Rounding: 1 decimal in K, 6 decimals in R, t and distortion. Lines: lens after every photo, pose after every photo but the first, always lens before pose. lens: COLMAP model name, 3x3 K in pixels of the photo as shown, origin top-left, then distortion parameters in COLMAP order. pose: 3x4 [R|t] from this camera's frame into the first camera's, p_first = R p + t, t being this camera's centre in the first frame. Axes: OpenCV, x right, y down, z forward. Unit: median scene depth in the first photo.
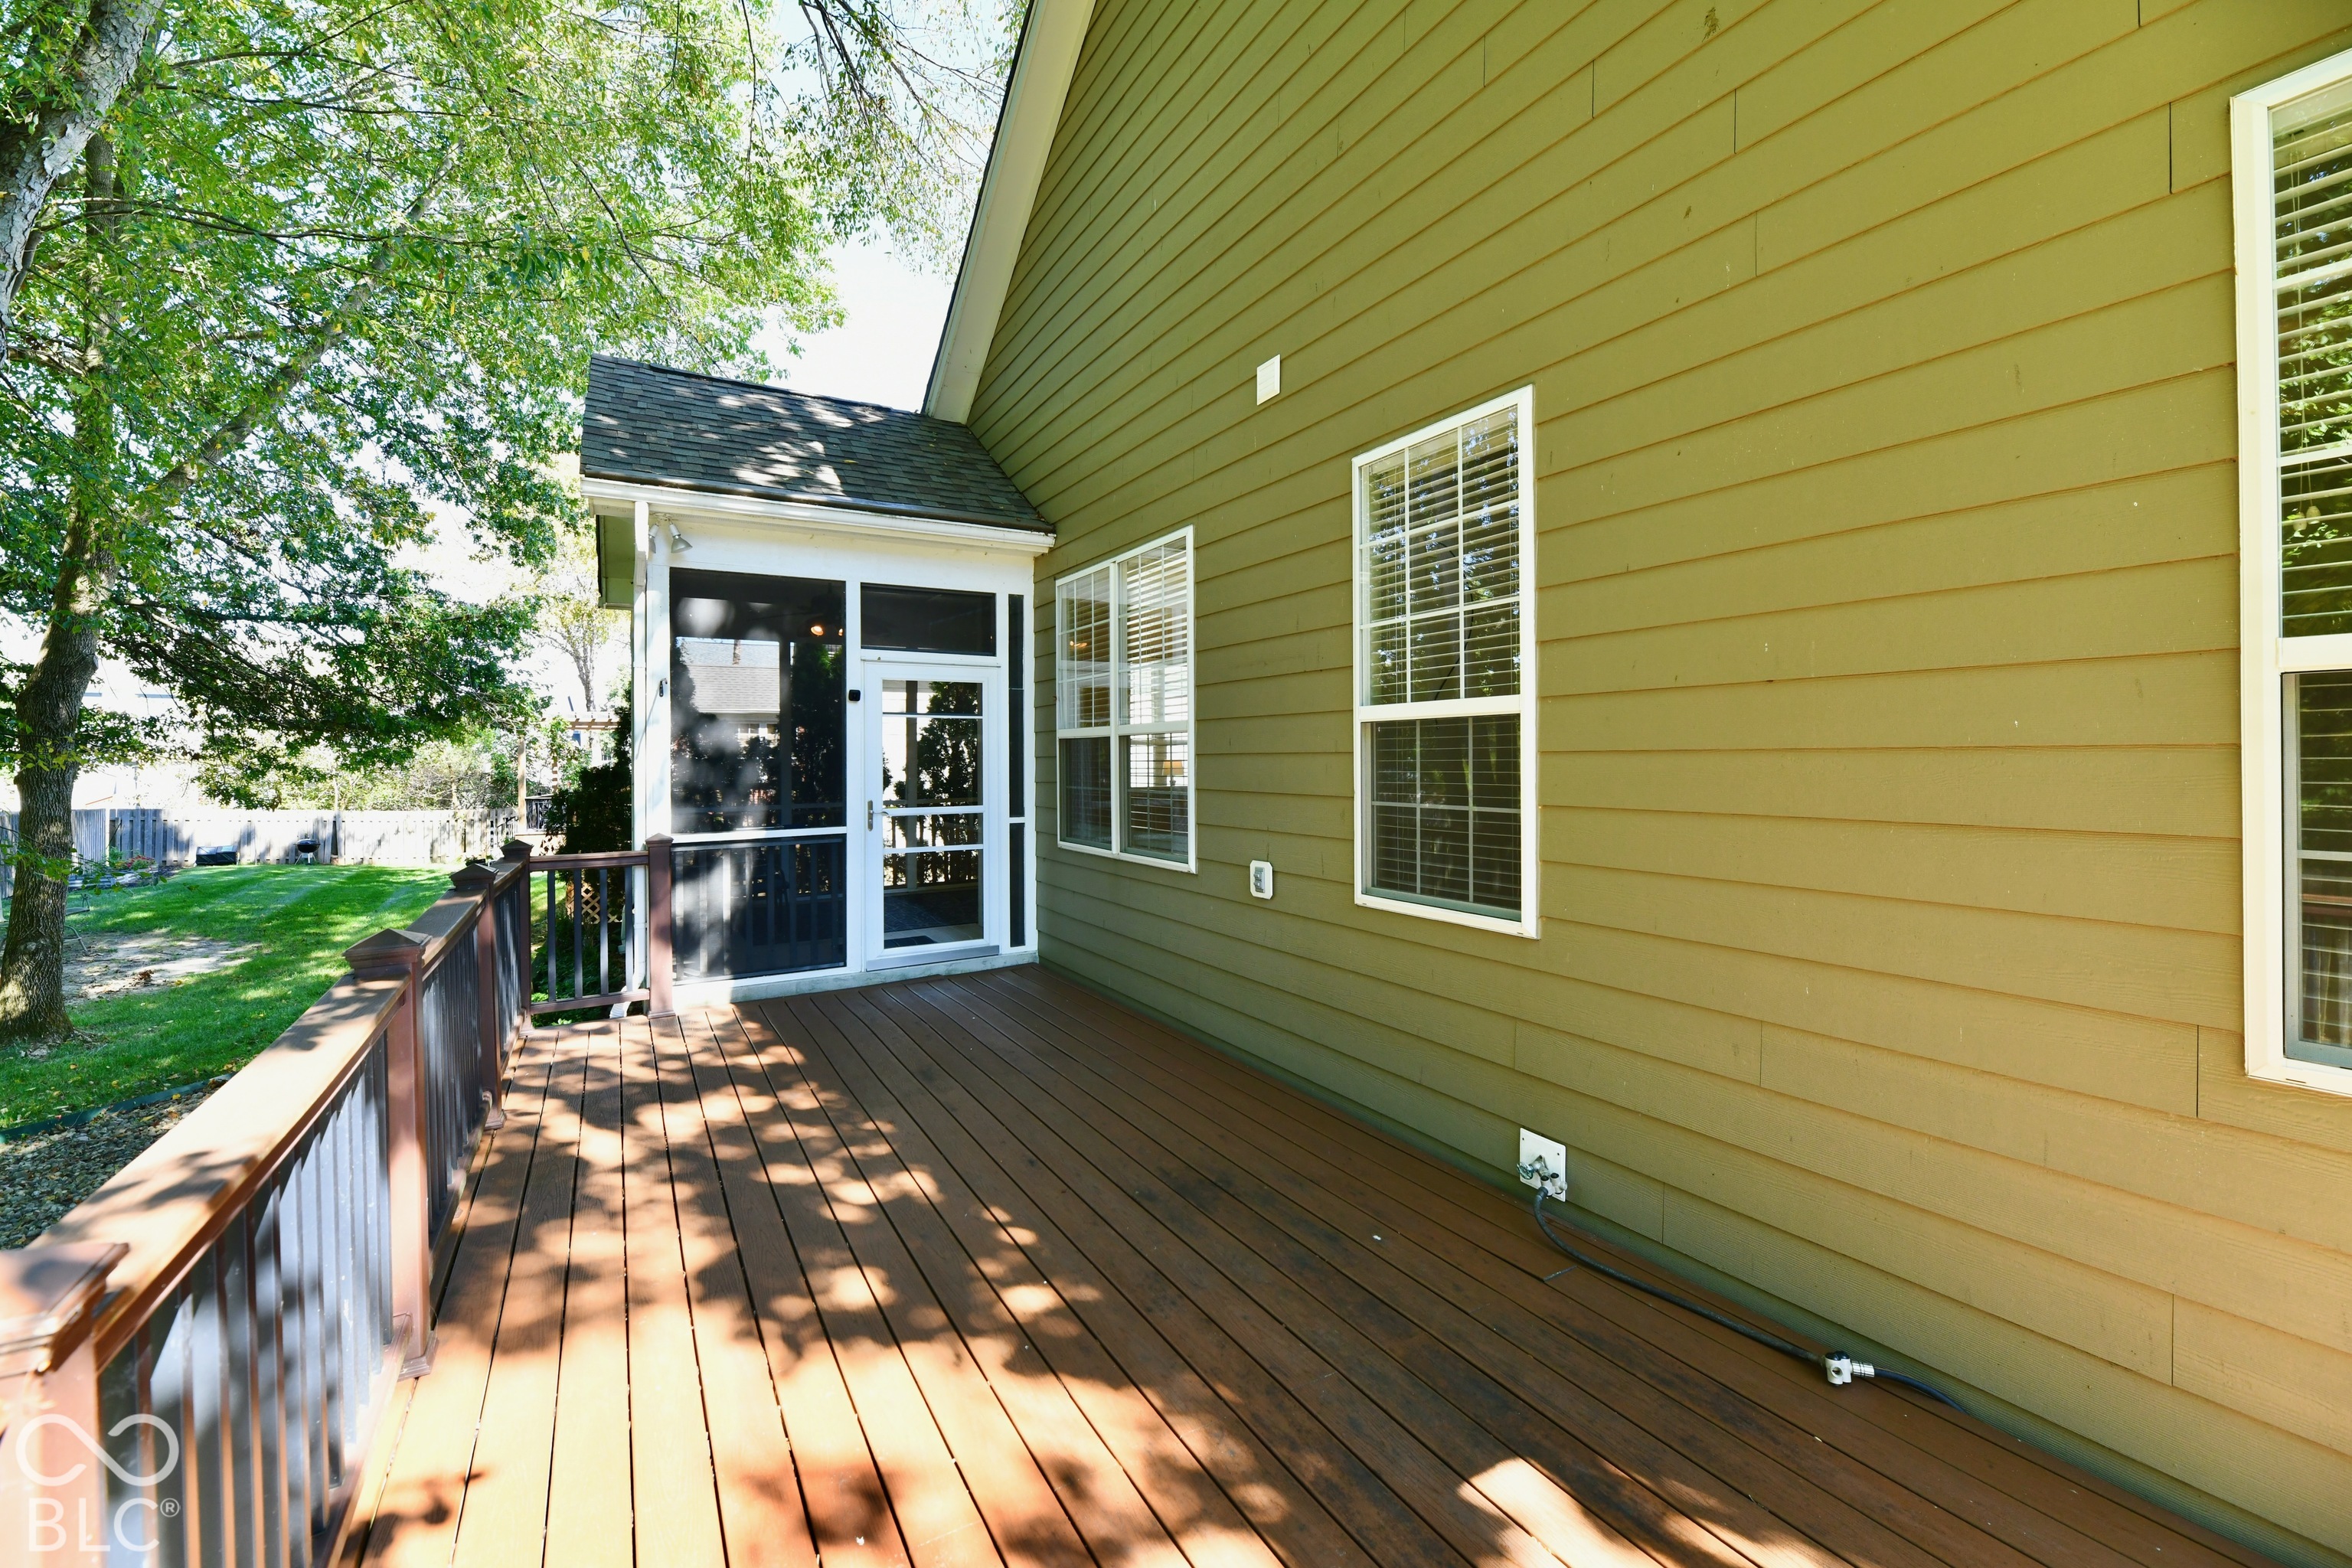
lens RADIAL K [[961.3, 0, 1186.1], [0, 961.3, 793.3], [0, 0, 1]] dist [-0.008256, -0.000689]
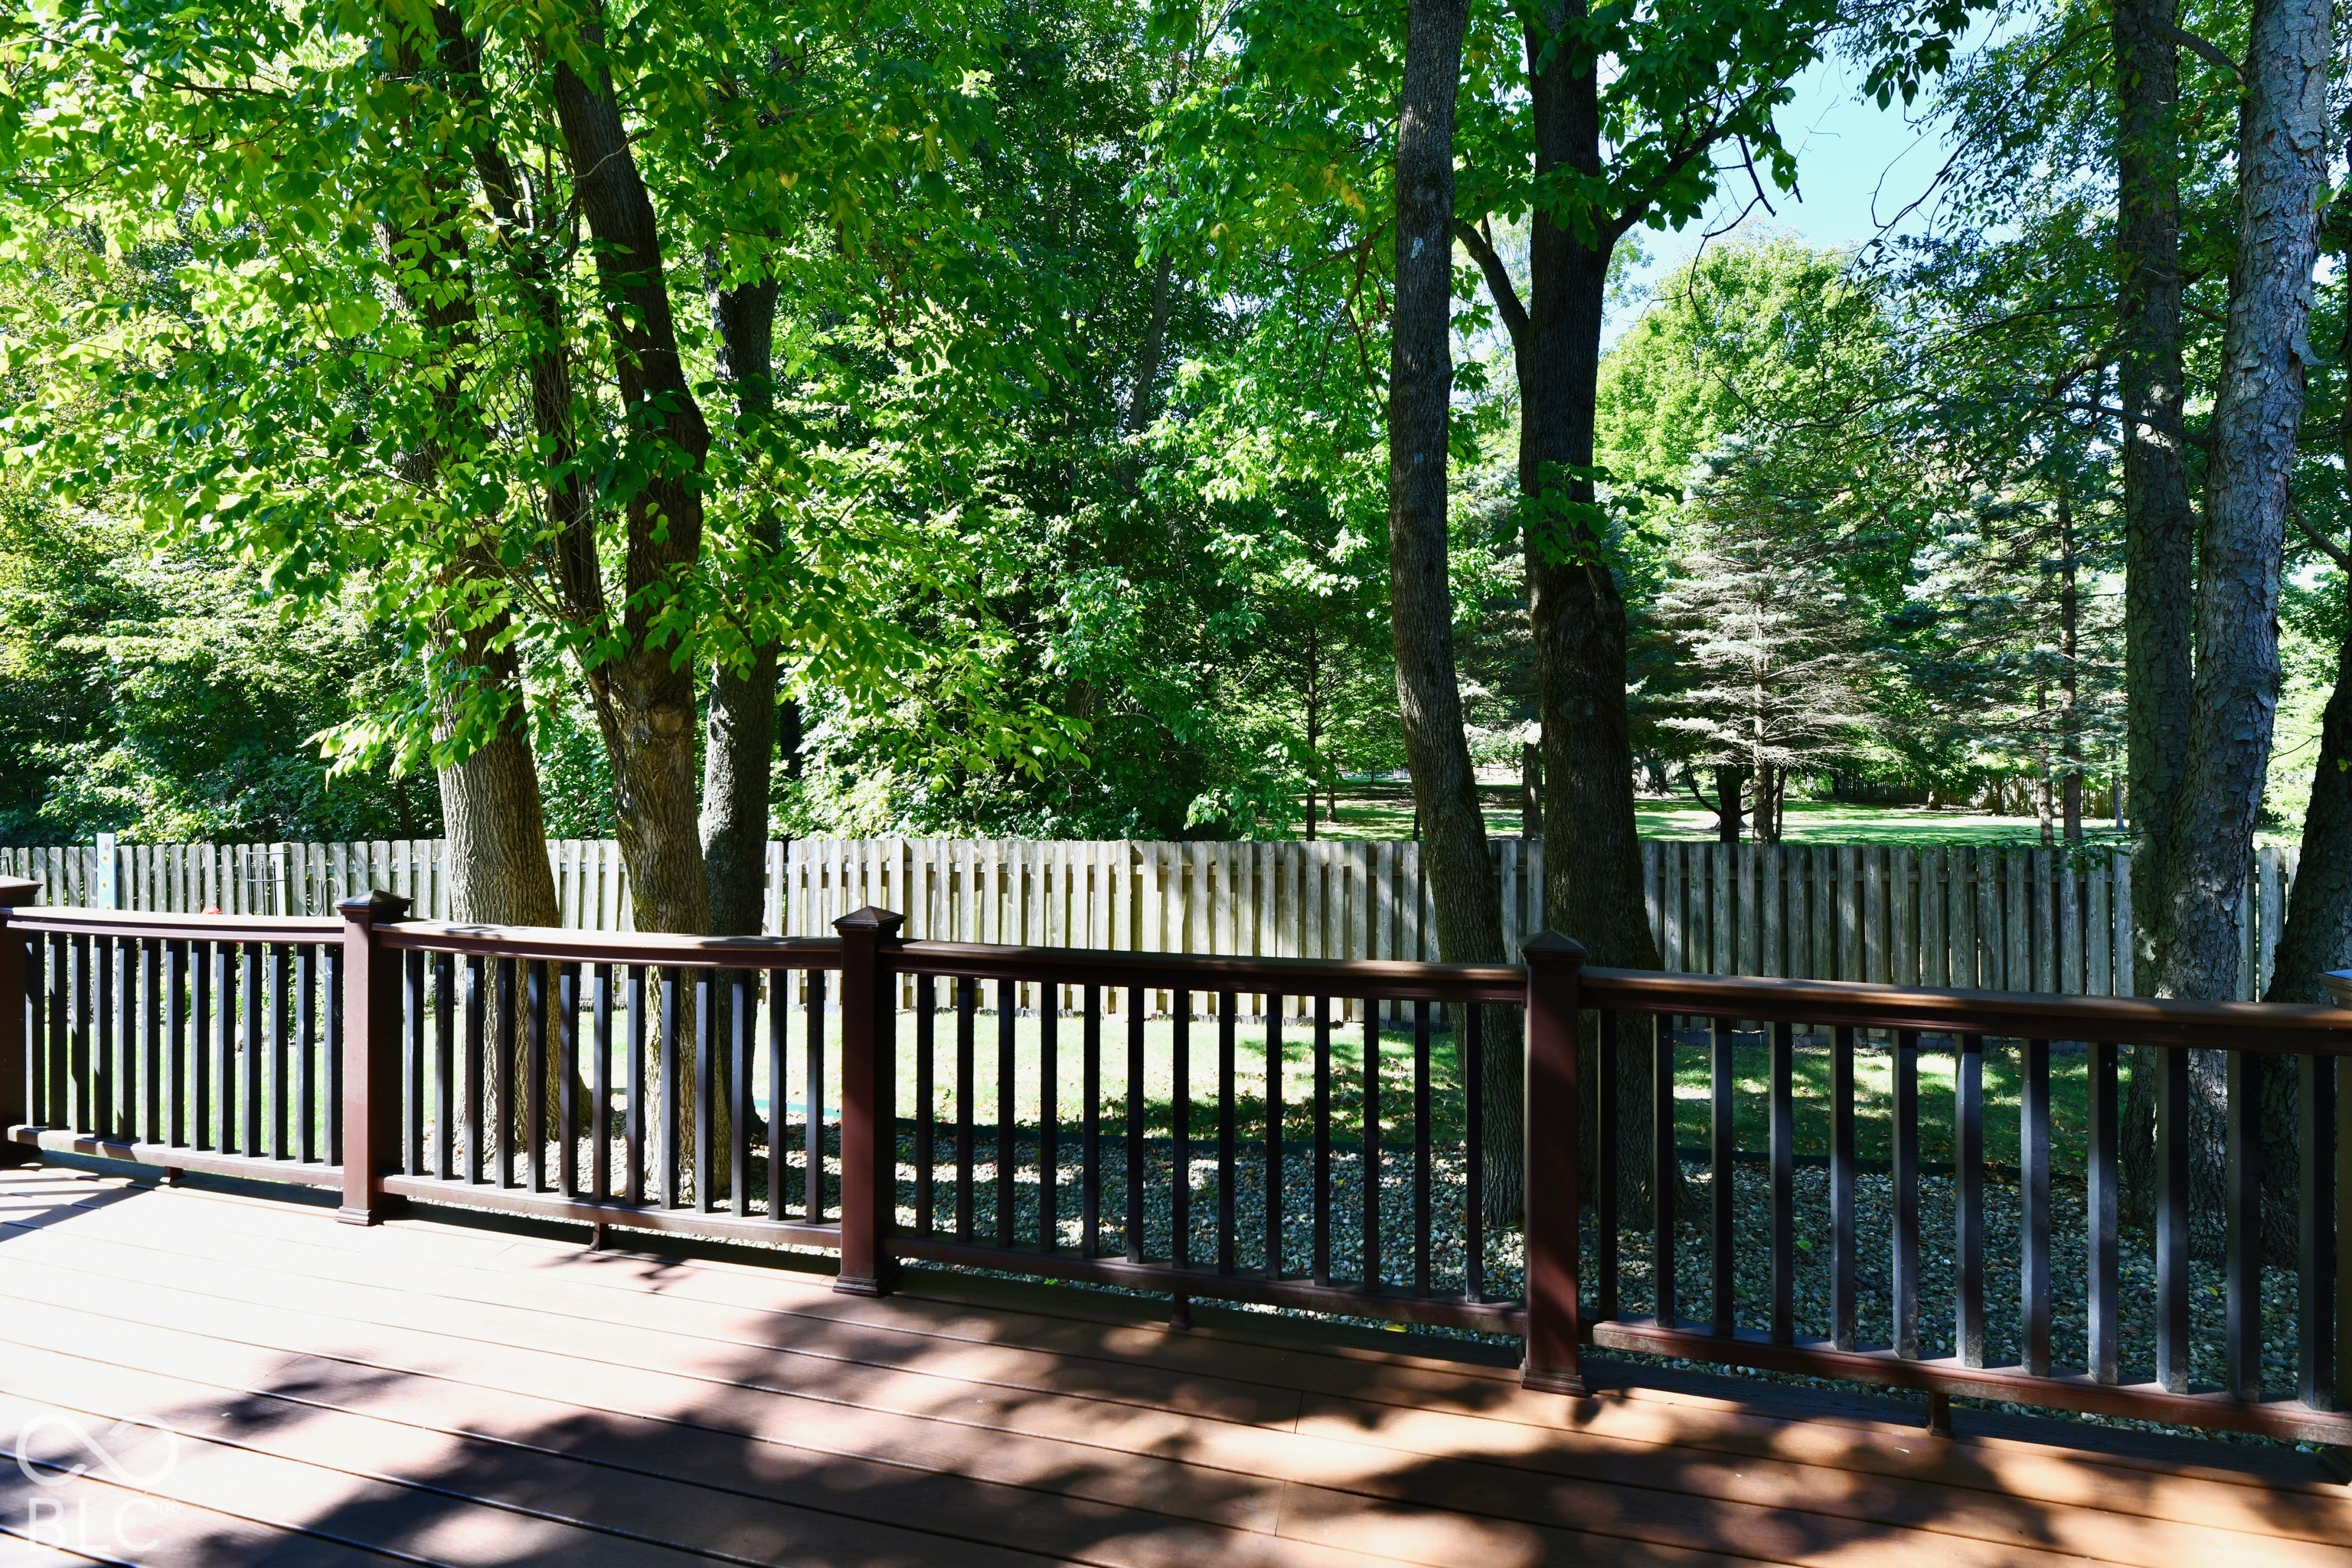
lens RADIAL K [[961.3, 0, 1181.5], [0, 961.3, 758.5], [0, 0, 1]] dist [-0.008256, -0.000689]
pose [[-0.695552, 0.012068, -0.718374, -0.156992], [-0.014510, 0.999419, 0.030839, -0.059878], [0.718329, 0.031874, -0.694973, 1.372989]]
